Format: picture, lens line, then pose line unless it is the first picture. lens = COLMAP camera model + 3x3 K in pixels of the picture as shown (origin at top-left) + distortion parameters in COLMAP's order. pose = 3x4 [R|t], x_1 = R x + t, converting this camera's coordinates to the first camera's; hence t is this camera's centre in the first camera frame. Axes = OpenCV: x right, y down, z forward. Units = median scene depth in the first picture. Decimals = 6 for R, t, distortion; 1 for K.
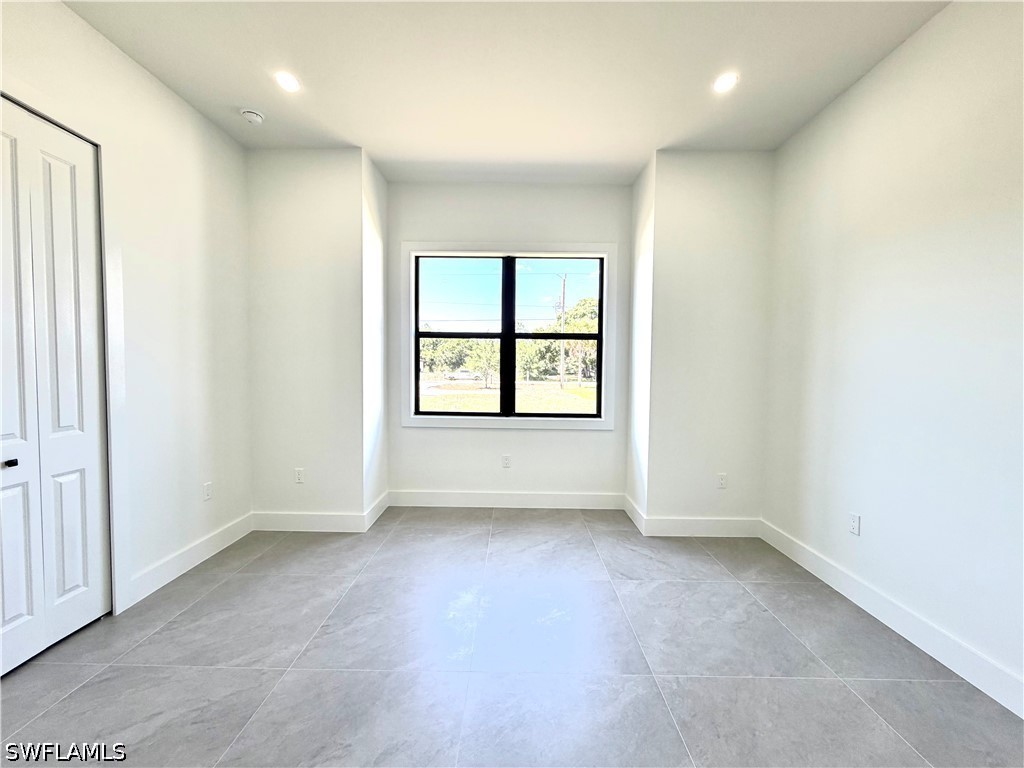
lens RADIAL K [[407.8, 0, 509.0], [0, 407.8, 381.5], [0, 0, 1]] dist [0.000959, 0.000465]
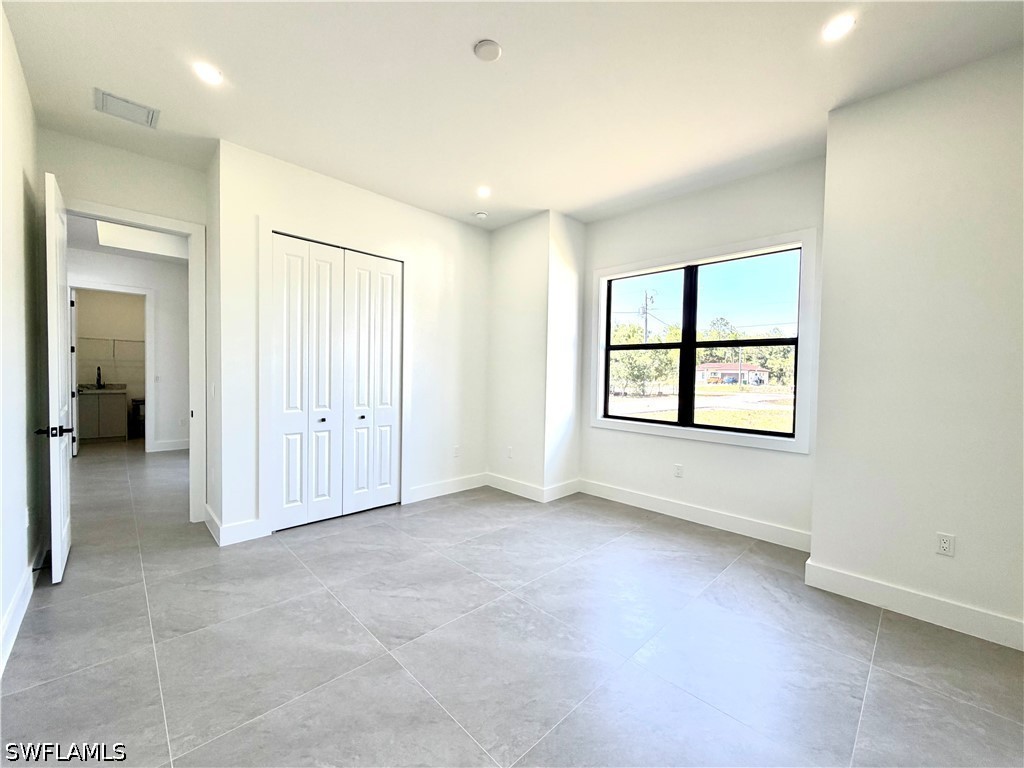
lens RADIAL K [[407.8, 0, 509.6], [0, 407.8, 380.0], [0, 0, 1]] dist [0.000959, 0.000465]
pose [[0.709143, 0.012162, -0.704960, 0.466652], [-0.033258, 0.999315, -0.016216, 0.003841], [0.704280, 0.034945, 0.709062, -0.008402]]
